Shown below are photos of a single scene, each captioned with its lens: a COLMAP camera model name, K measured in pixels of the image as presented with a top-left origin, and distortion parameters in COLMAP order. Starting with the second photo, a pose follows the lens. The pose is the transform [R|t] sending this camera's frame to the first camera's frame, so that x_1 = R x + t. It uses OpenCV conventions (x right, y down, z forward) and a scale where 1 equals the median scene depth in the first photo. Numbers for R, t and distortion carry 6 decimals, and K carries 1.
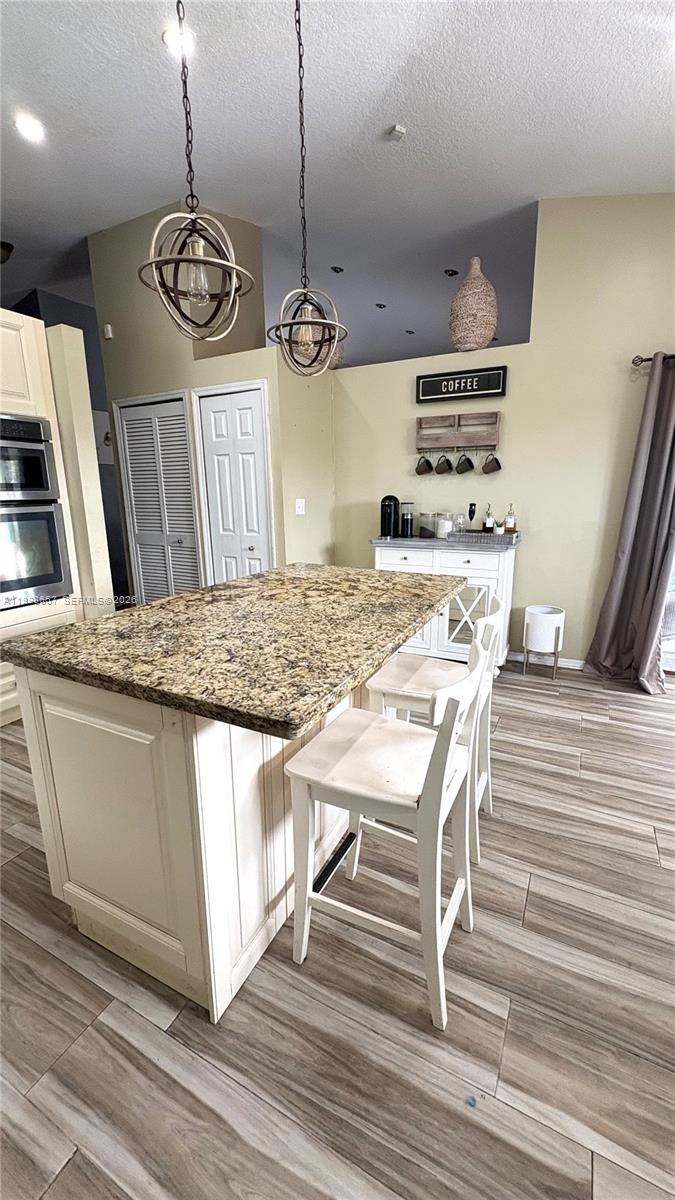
lens RADIAL K [[477.9, 0, 338.0], [0, 477.9, 600.0], [0, 0, 1]] dist [0.000673, -0.000014]
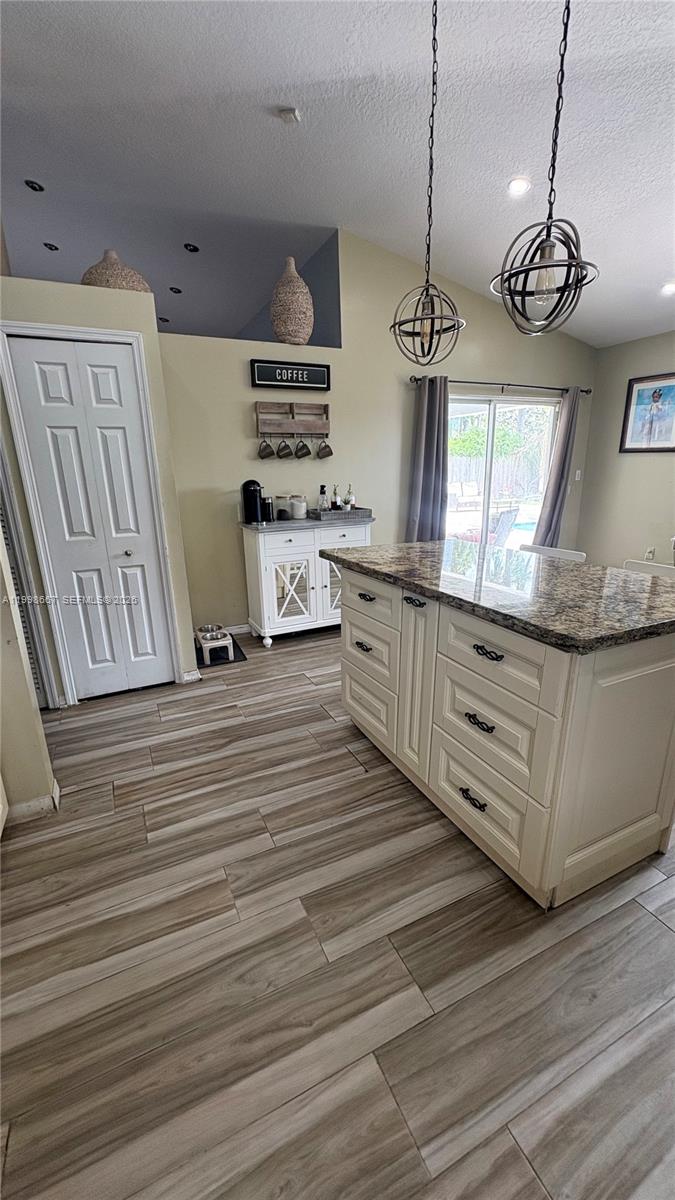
lens RADIAL K [[477.9, 0, 339.0], [0, 477.9, 599.4], [0, 0, 1]] dist [0.000673, -0.000014]
pose [[0.610219, -0.213122, 0.763028, -0.643955], [0.192590, 0.974150, 0.118071, -0.069086], [-0.768468, 0.074902, 0.635490, 0.289496]]
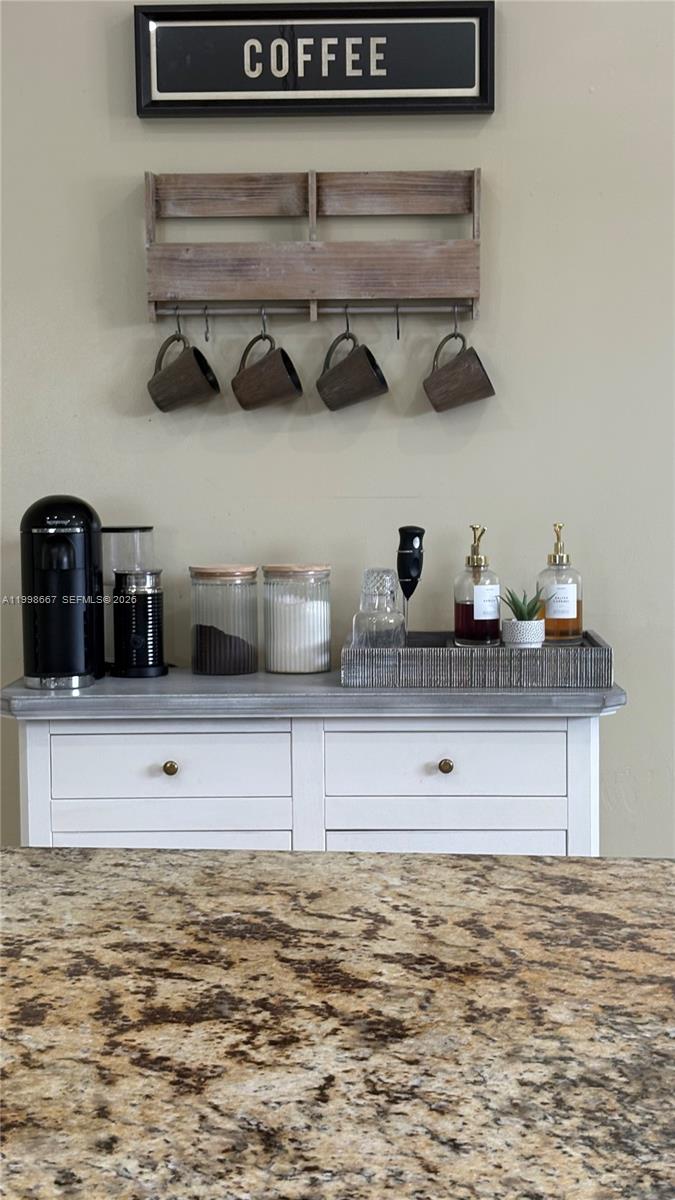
lens RADIAL K [[1830.5, 0, 335.3], [0, 1830.5, 600.5], [0, 0, 1]] dist [0.146060, 0.000000]
pose [[0.901339, -0.028474, 0.432177, -0.168231], [0.096531, 0.985945, -0.136362, -0.042888], [-0.422220, 0.164627, 0.891419, 0.196490]]
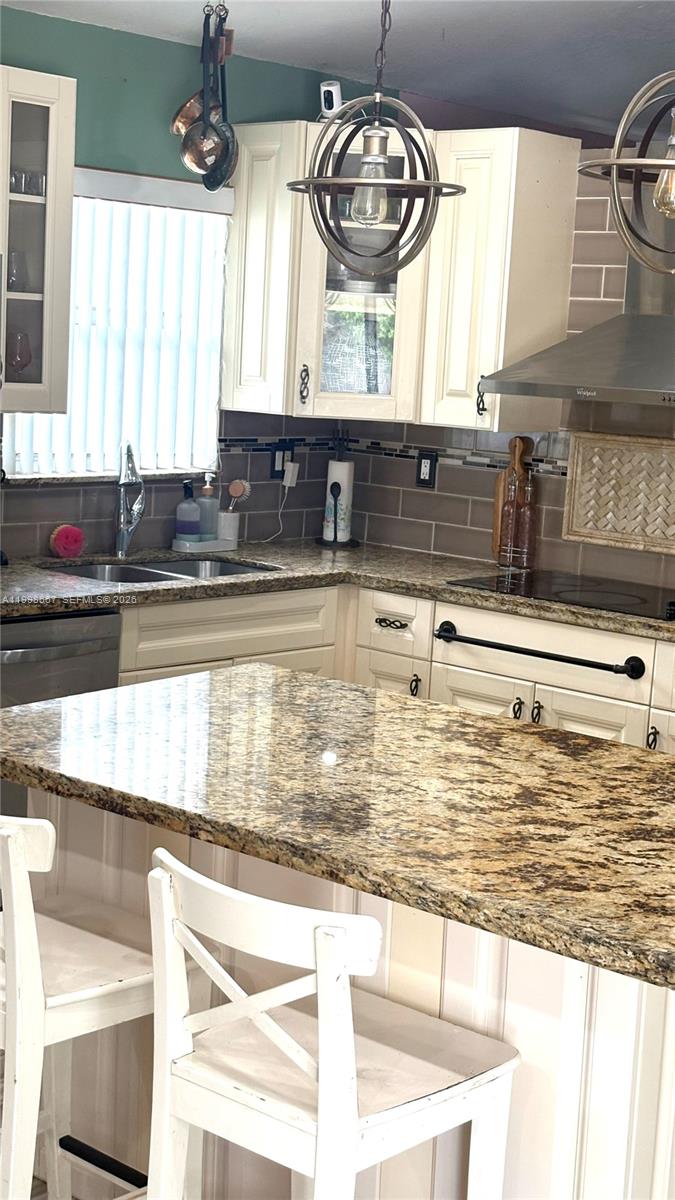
lens RADIAL K [[1830.5, 0, 329.8], [0, 1830.5, 610.3], [0, 0, 1]] dist [0.146060, 0.000000]
pose [[-0.253094, 0.143908, -0.956679, 0.858065], [-0.273621, 0.937851, 0.213464, -0.265258], [0.927941, 0.315794, -0.197989, 0.648597]]
